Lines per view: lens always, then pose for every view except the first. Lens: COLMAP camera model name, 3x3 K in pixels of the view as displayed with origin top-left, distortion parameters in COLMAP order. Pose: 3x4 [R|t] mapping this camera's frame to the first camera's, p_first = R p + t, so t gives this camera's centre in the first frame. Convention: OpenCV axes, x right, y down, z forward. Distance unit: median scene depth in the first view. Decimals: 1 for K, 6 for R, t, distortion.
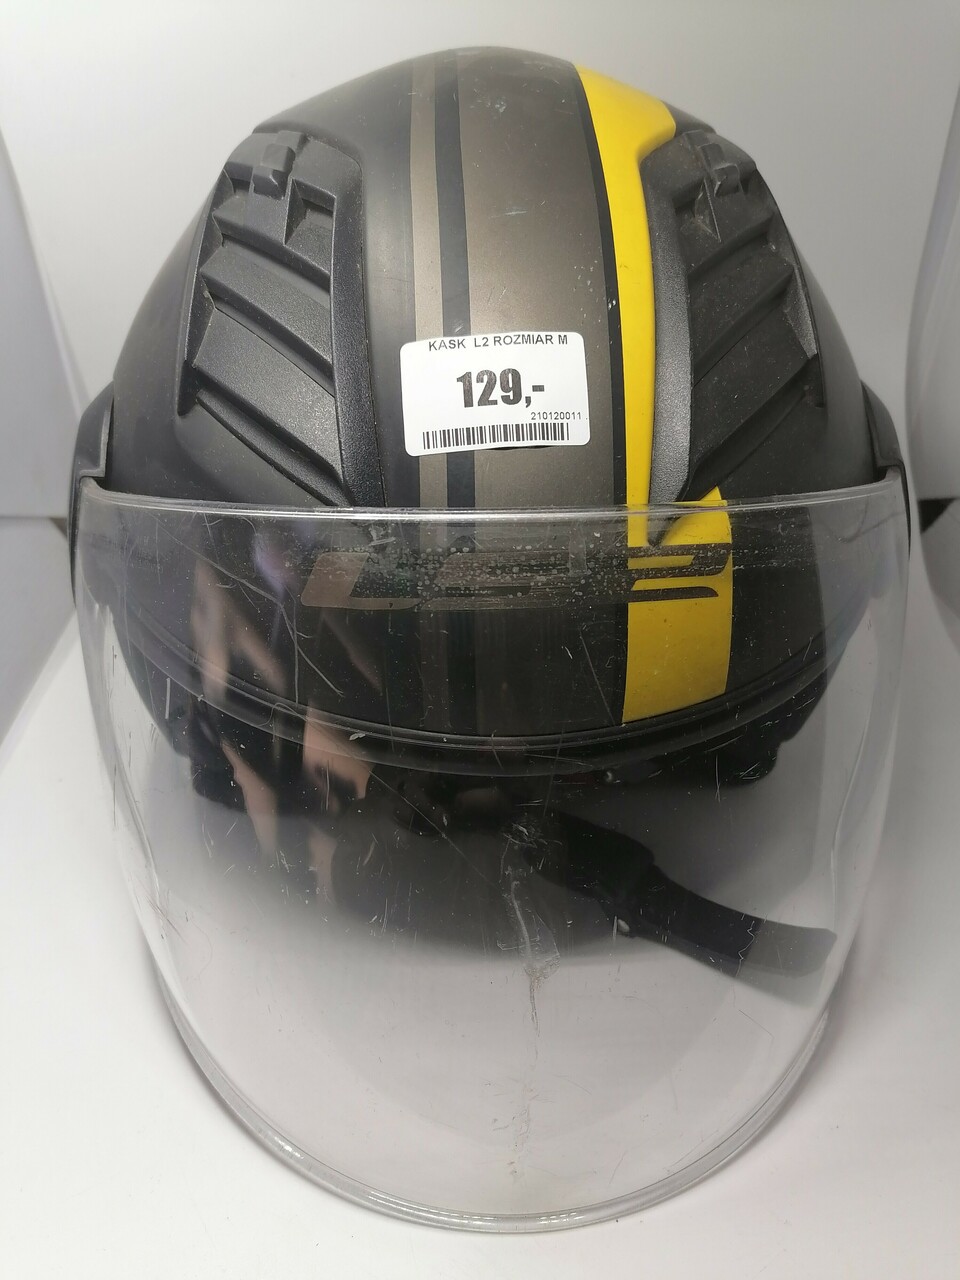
lens RADIAL K [[906.3, 0, 502.2], [0, 906.3, 640.3], [0, 0, 1]] dist [0.062122, -0.078477]
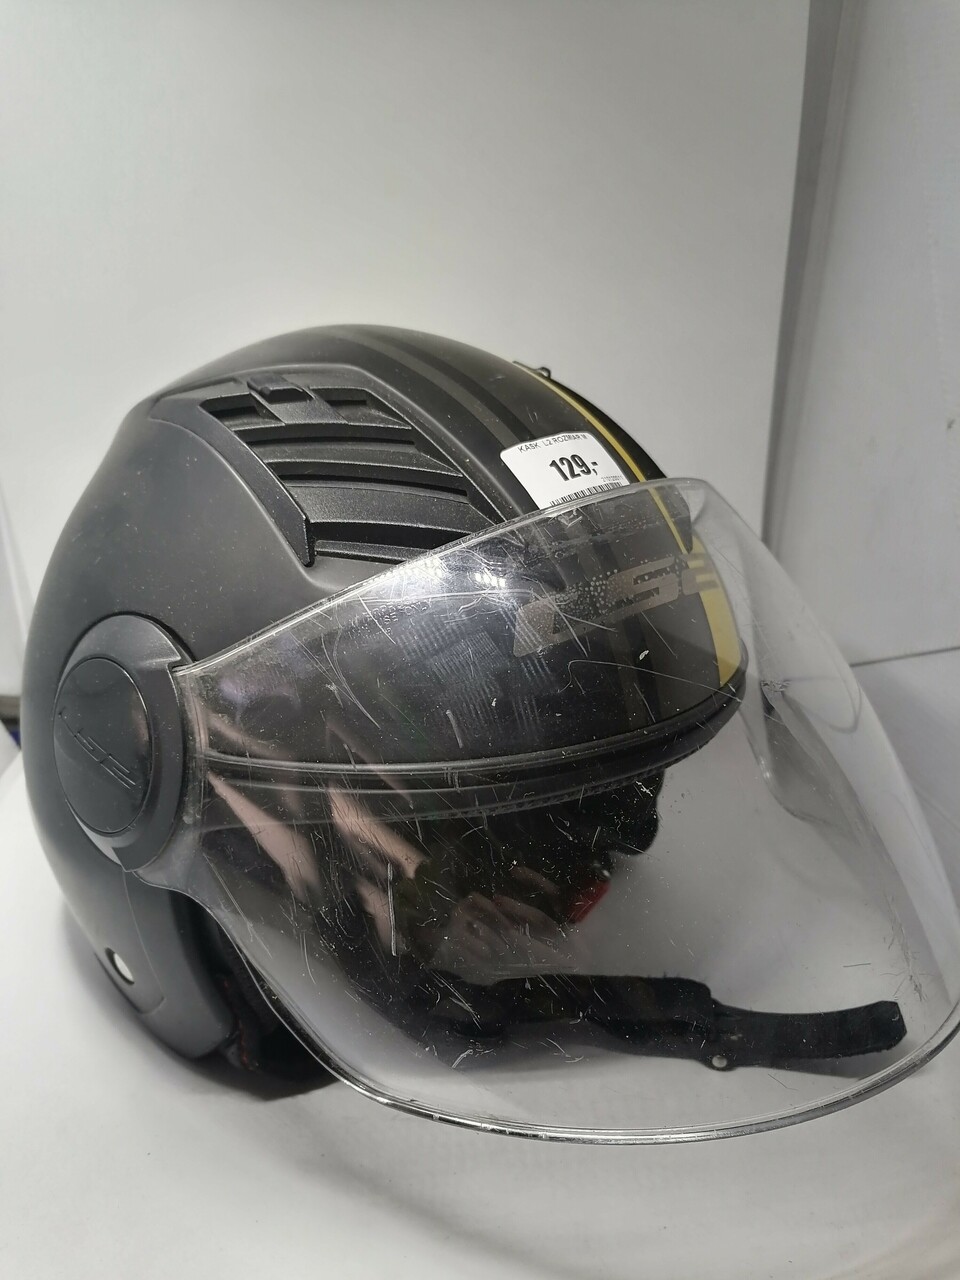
lens RADIAL K [[906.3, 0, 502.2], [0, 906.3, 640.3], [0, 0, 1]] dist [0.062122, -0.078477]
pose [[0.723822, -0.238034, 0.647628, -1.034577], [0.456681, 0.868872, -0.191058, 0.163597], [-0.517227, 0.434052, 0.737615, 0.154895]]
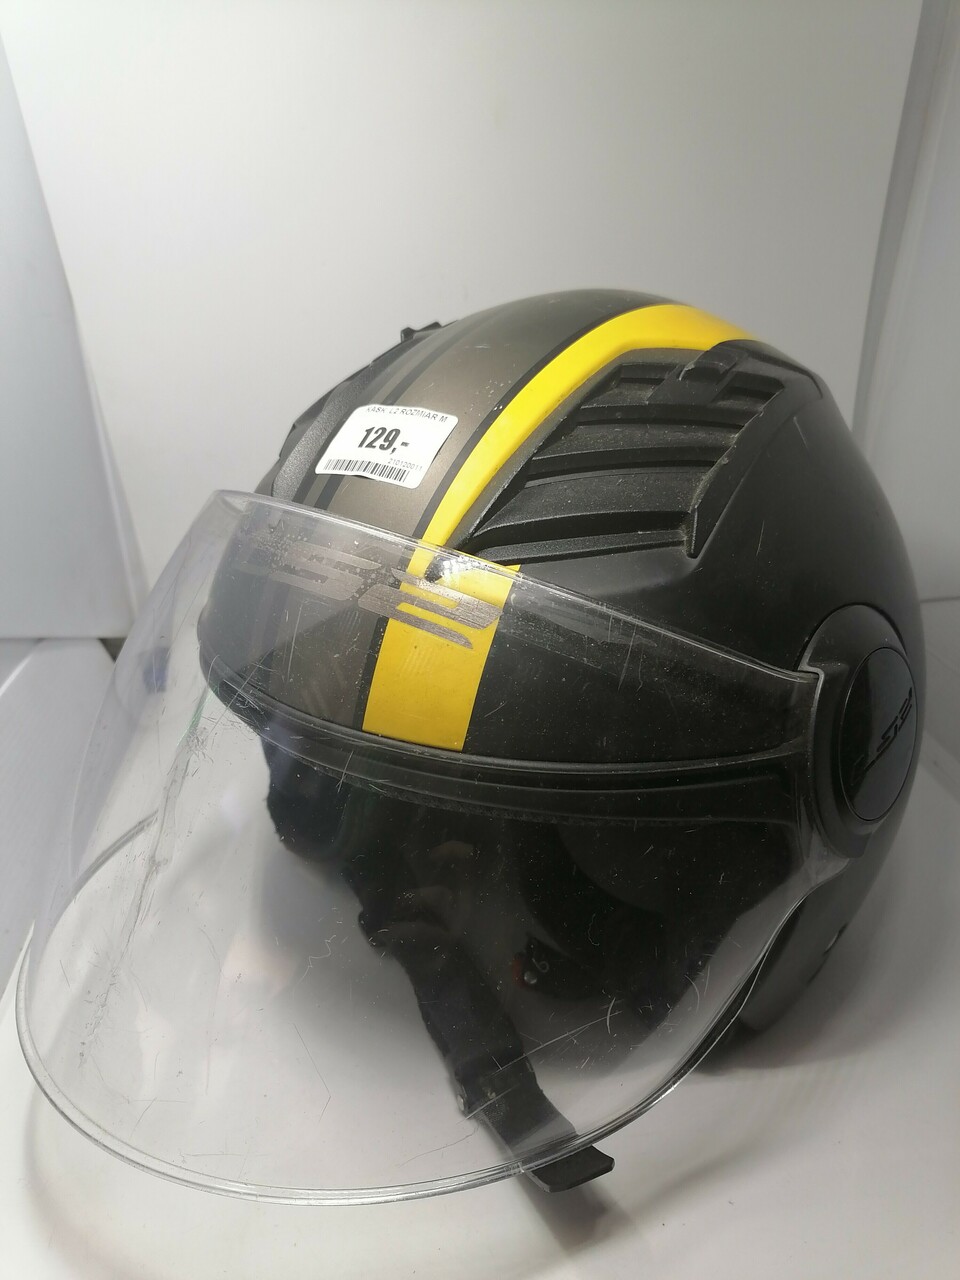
lens RADIAL K [[906.3, 0, 502.2], [0, 906.3, 640.3], [0, 0, 1]] dist [0.062122, -0.078477]
pose [[0.775667, 0.274099, -0.568516, 0.939671], [-0.455874, 0.866274, -0.204325, 0.158094], [0.436485, 0.417660, 0.796894, 0.159769]]
